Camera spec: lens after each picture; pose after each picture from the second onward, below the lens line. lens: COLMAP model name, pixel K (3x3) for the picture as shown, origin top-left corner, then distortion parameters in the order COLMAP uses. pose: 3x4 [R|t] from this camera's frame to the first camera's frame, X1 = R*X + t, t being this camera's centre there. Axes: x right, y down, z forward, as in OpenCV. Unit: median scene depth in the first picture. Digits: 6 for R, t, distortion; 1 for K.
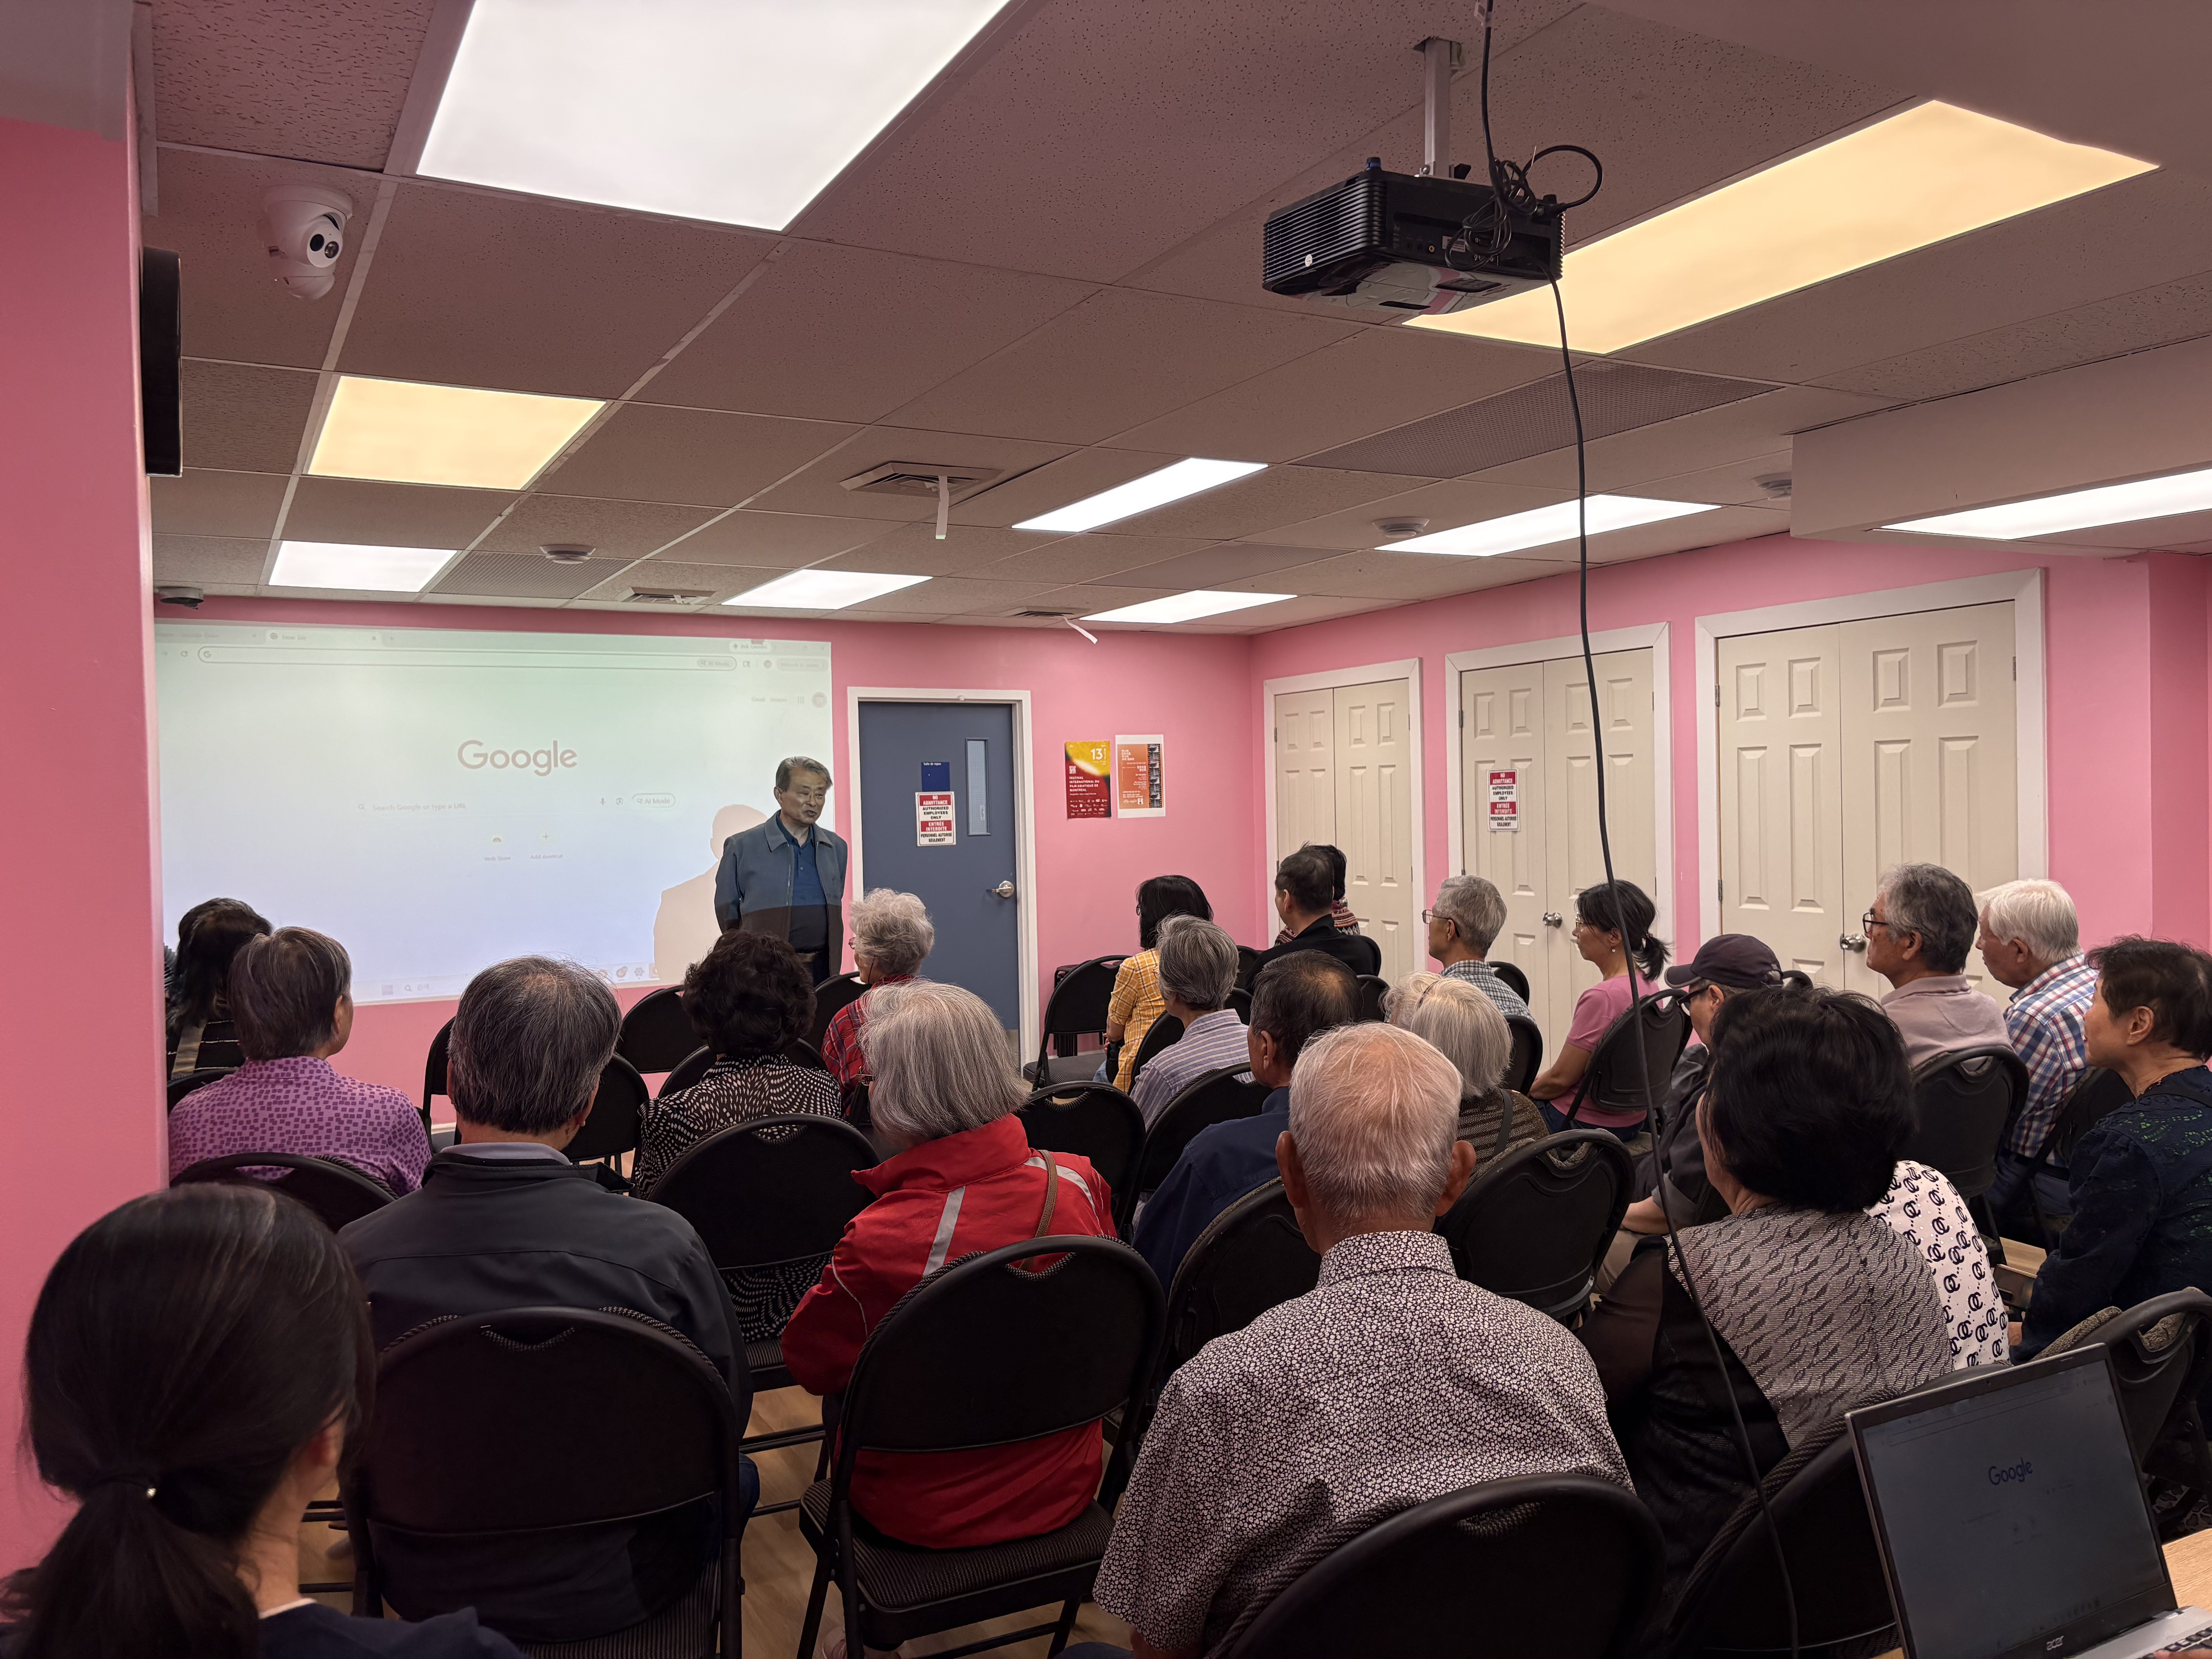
lens RADIAL K [[1653.8, 0, 1106.0], [0, 1653.8, 829.5], [0, 0, 1]] dist [0.048142, -0.054614]
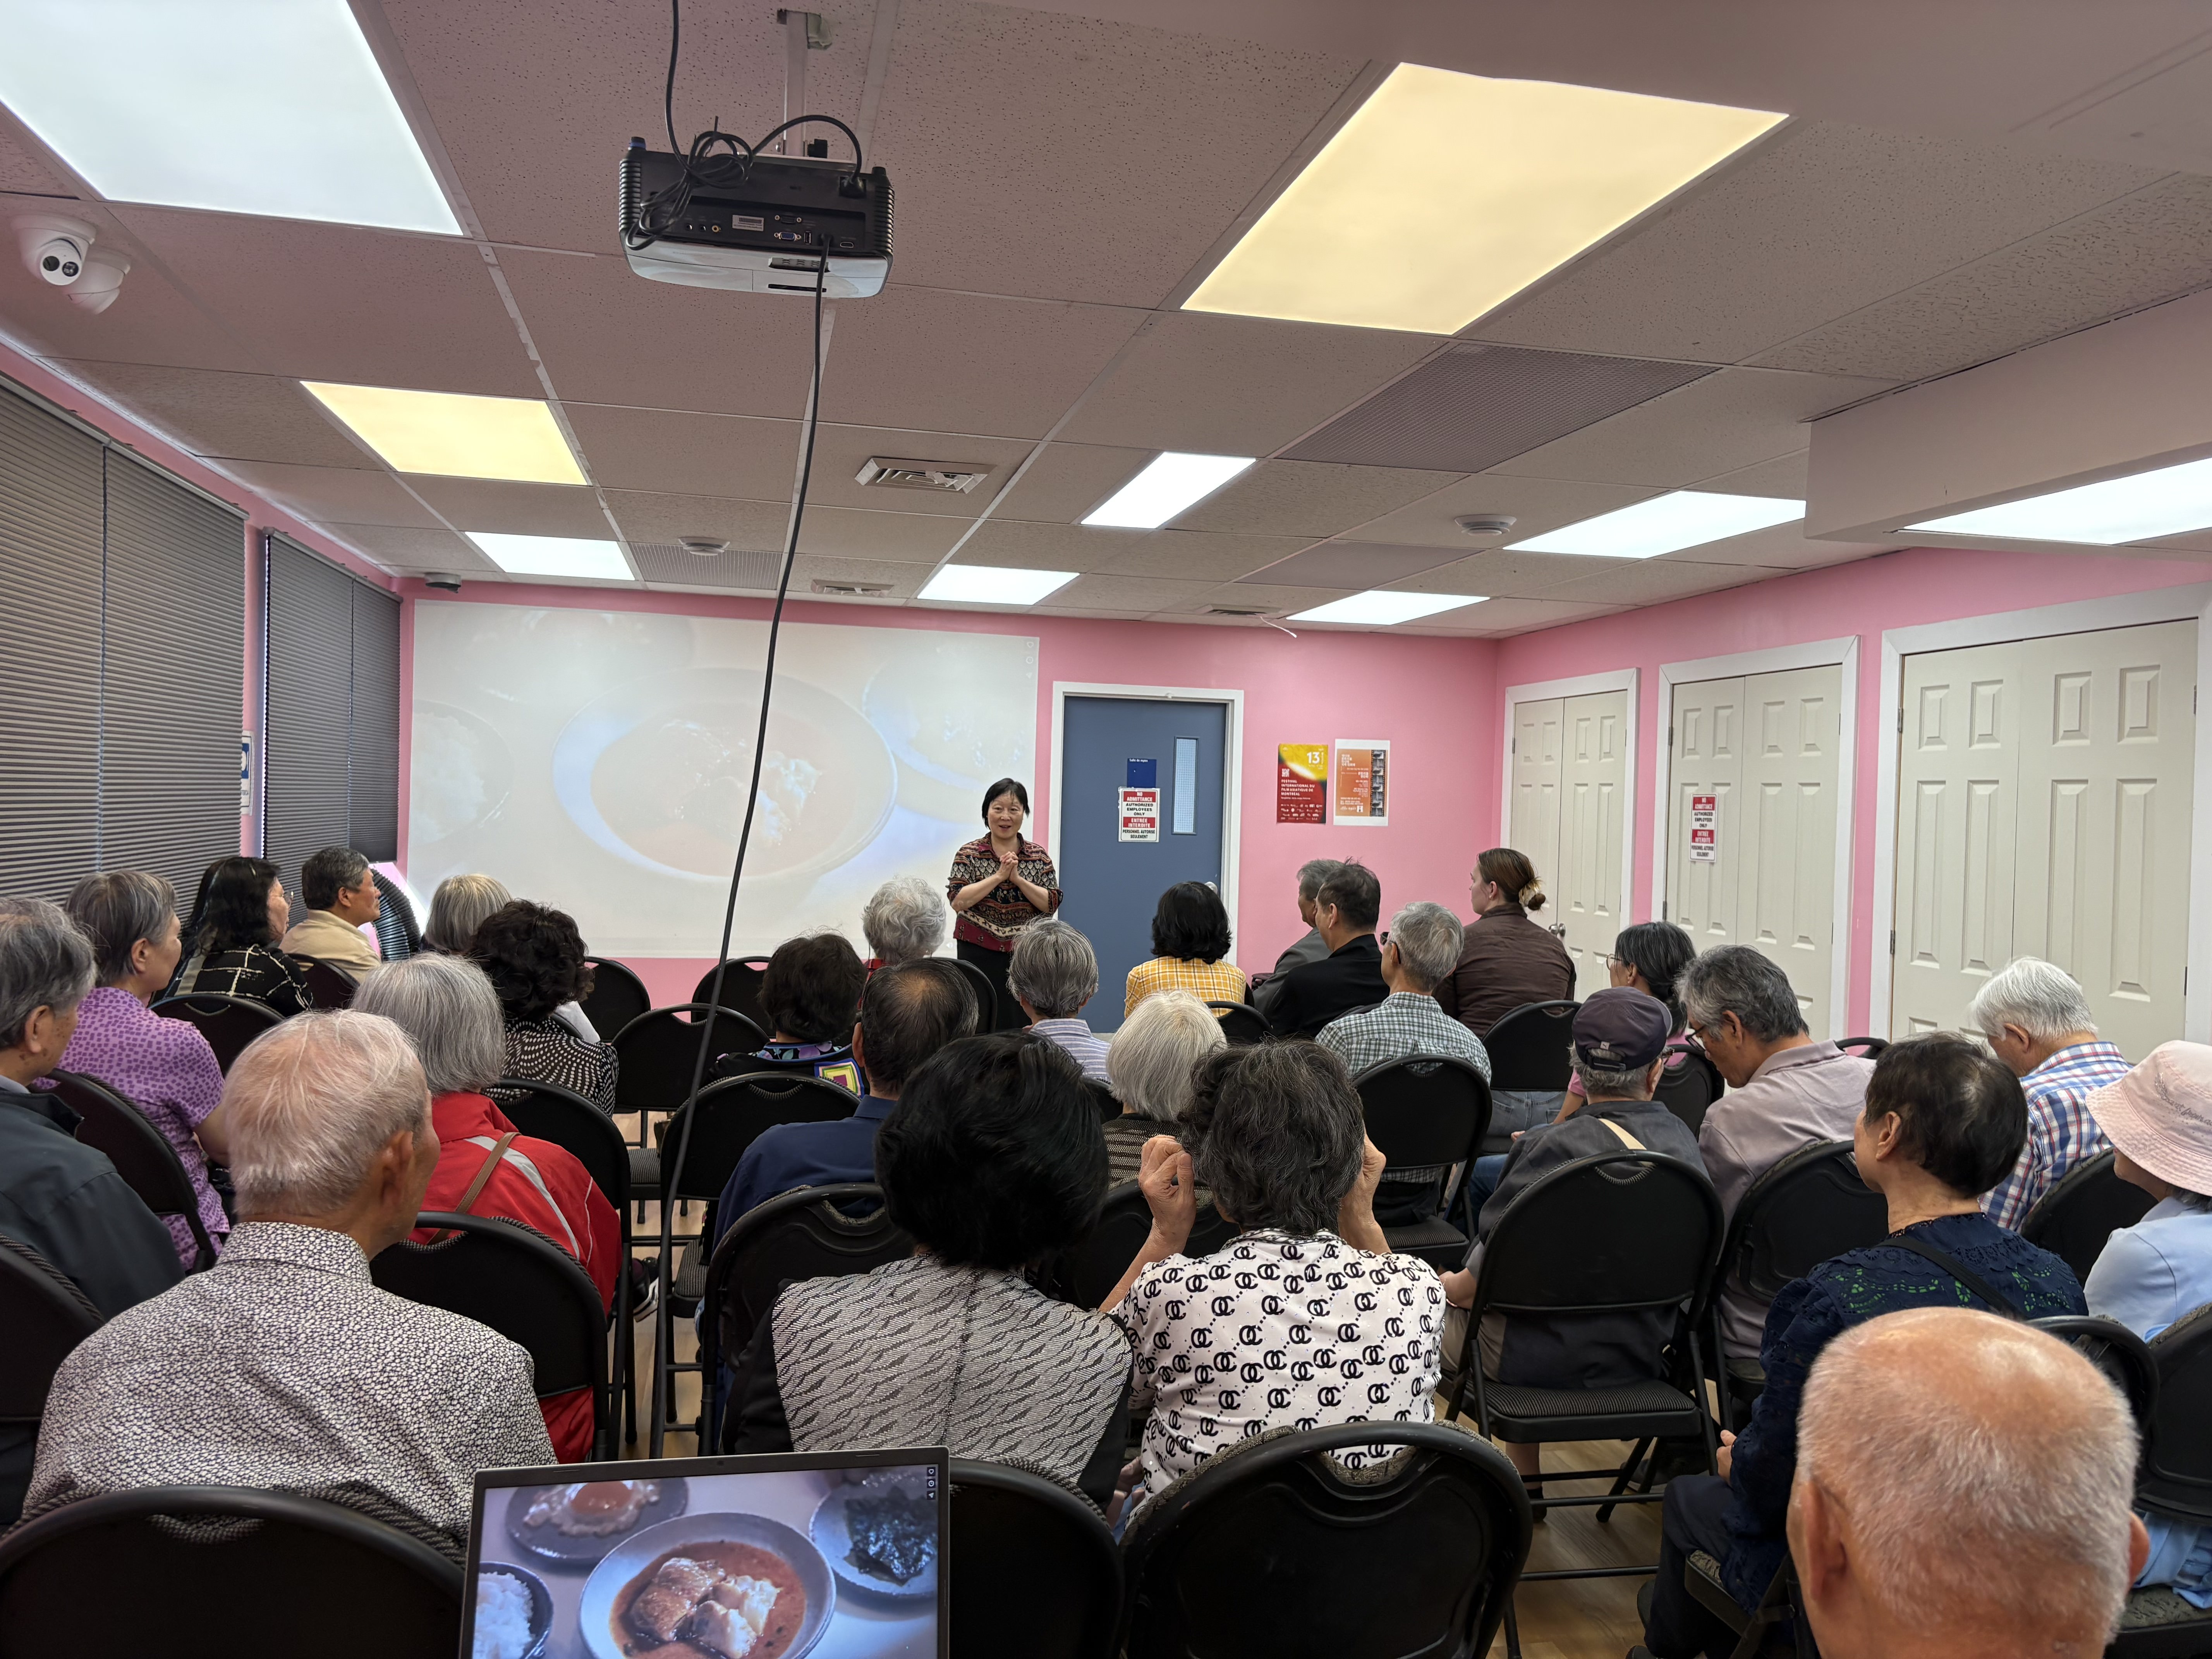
lens RADIAL K [[1662.4, 0, 1111.4], [0, 1662.4, 807.7], [0, 0, 1]] dist [0.057005, -0.003686]
pose [[0.960009, 0.052355, -0.275029, 0.163286], [-0.055635, 0.998443, -0.004134, -0.006170], [0.274384, 0.019270, 0.961427, 0.029534]]
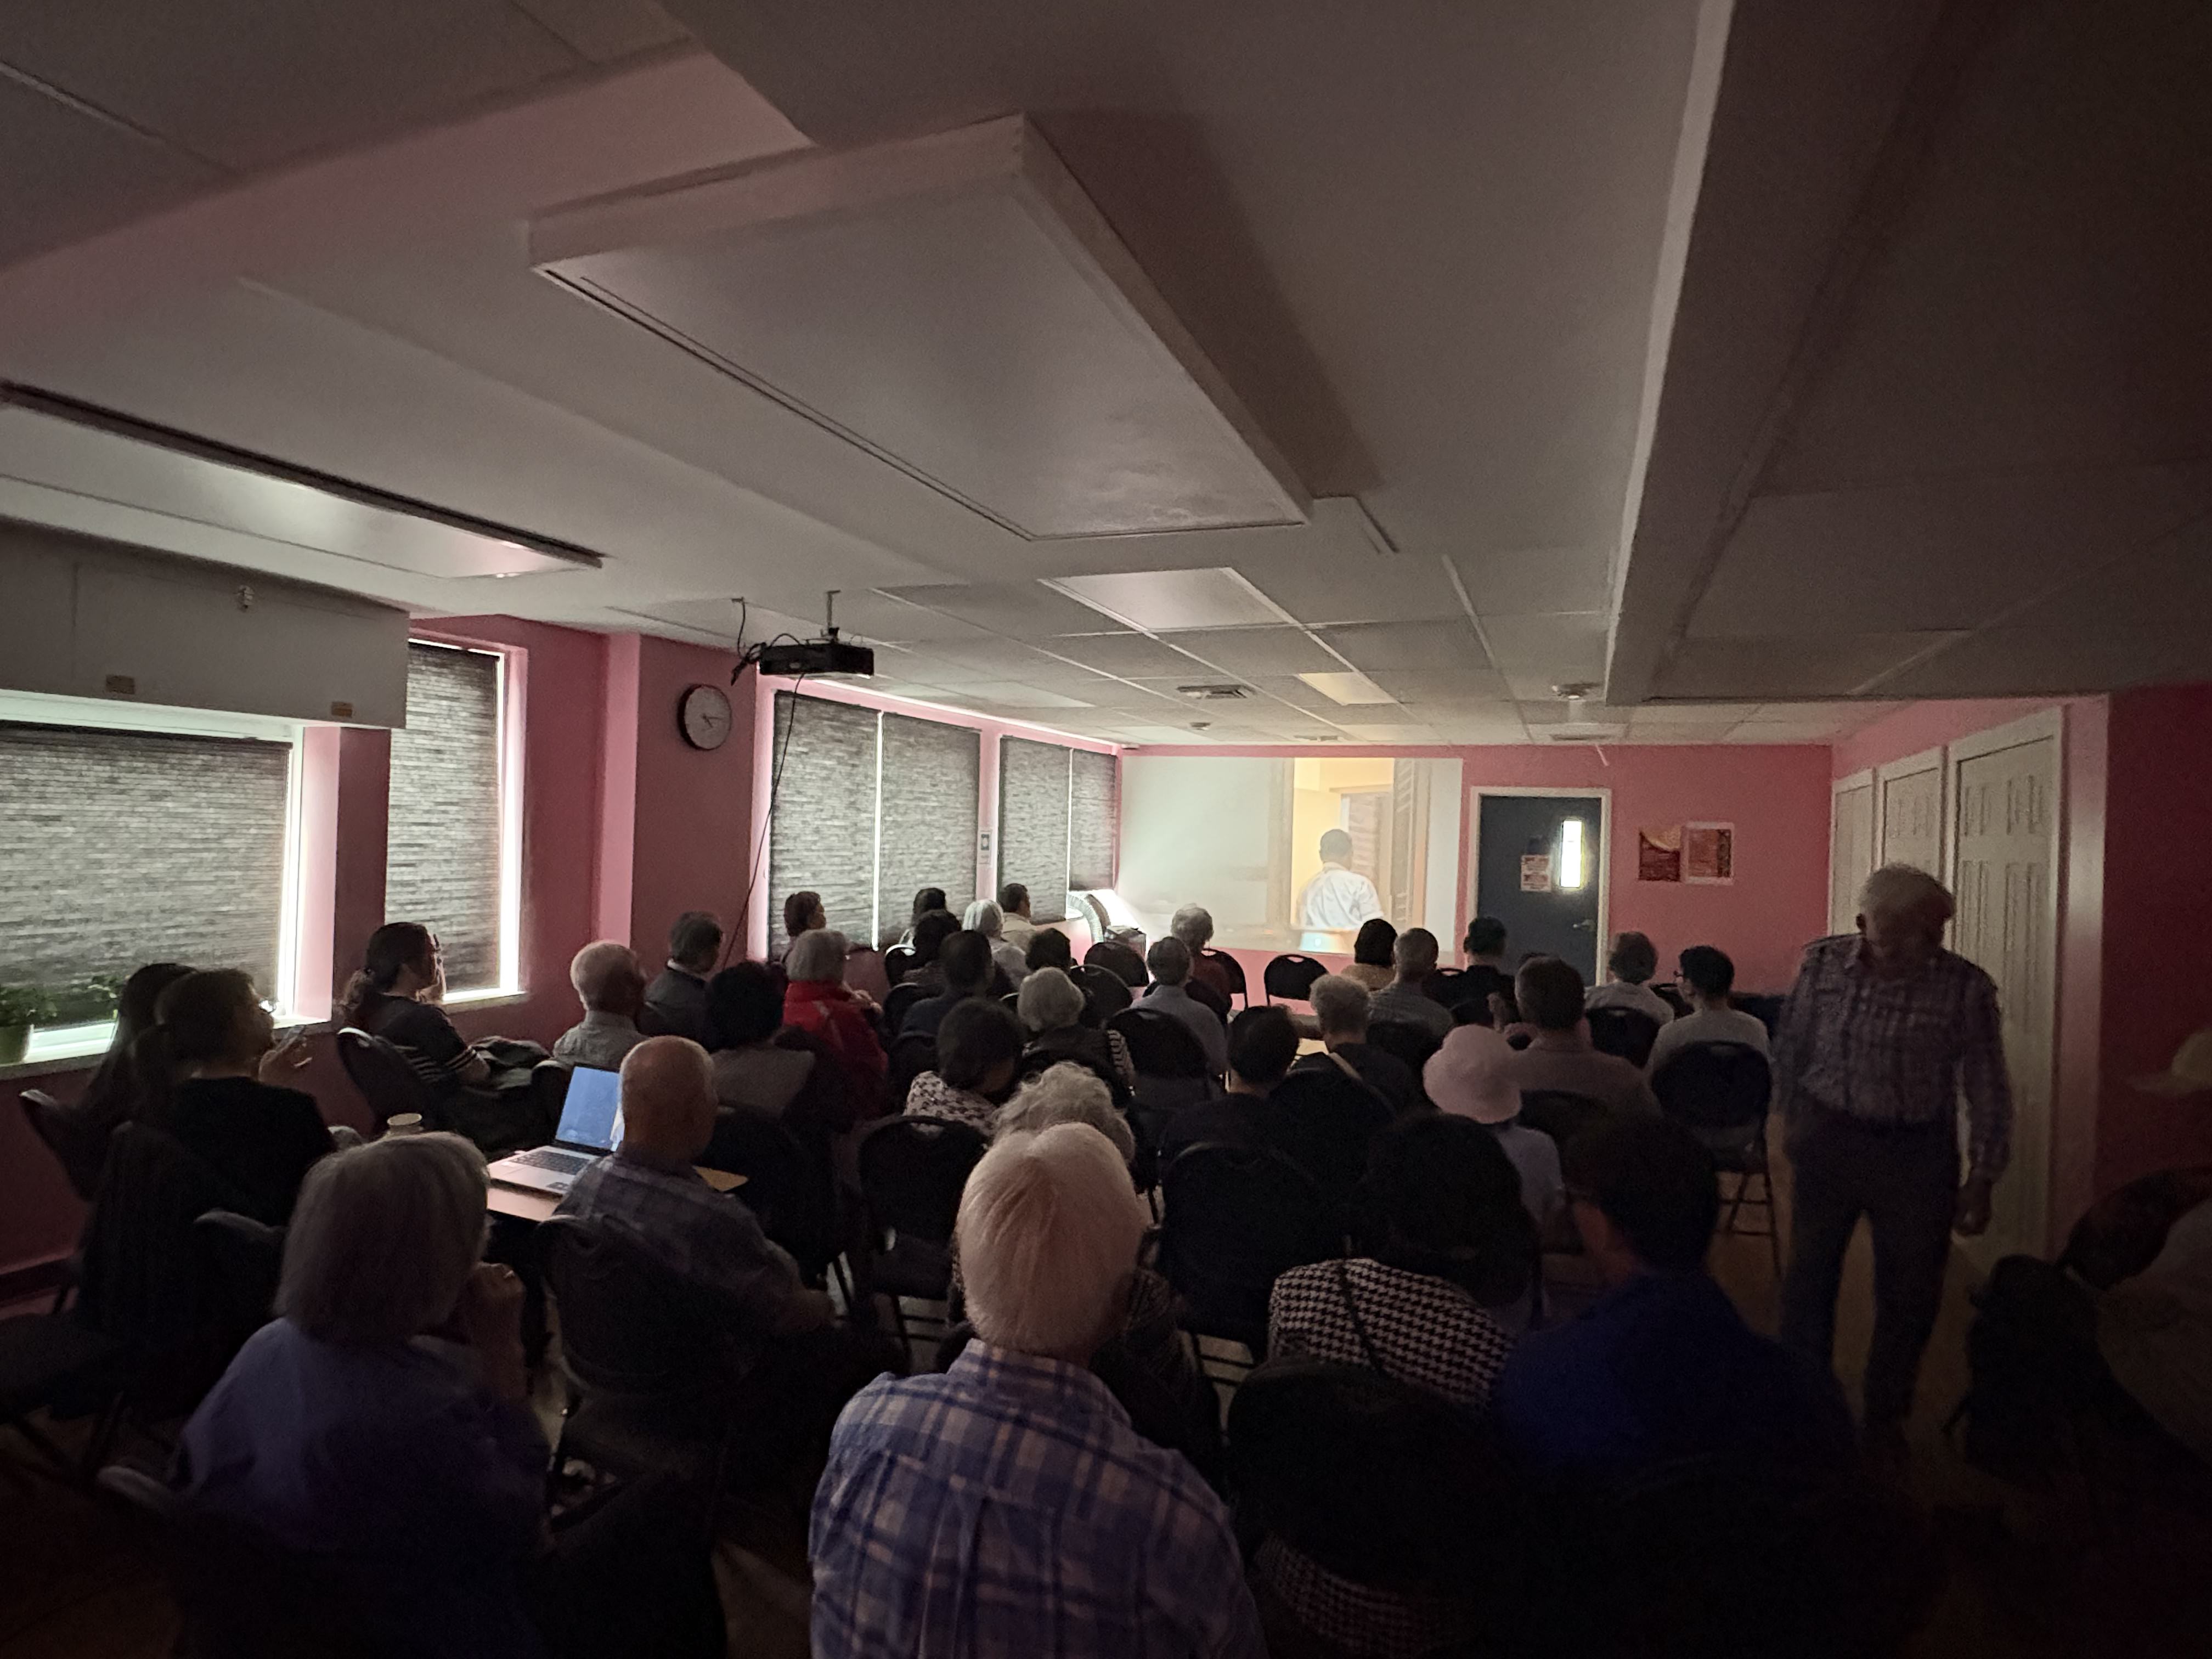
lens RADIAL K [[1122.6, 0, 1106.0], [0, 1122.6, 829.5], [0, 0, 1]] dist [-0.000068, 0.000169]
pose [[0.616803, 0.041839, -0.786004, 0.474800], [-0.057959, 0.998290, 0.007657, -0.032627], [0.784980, 0.040834, 0.618173, 0.060481]]
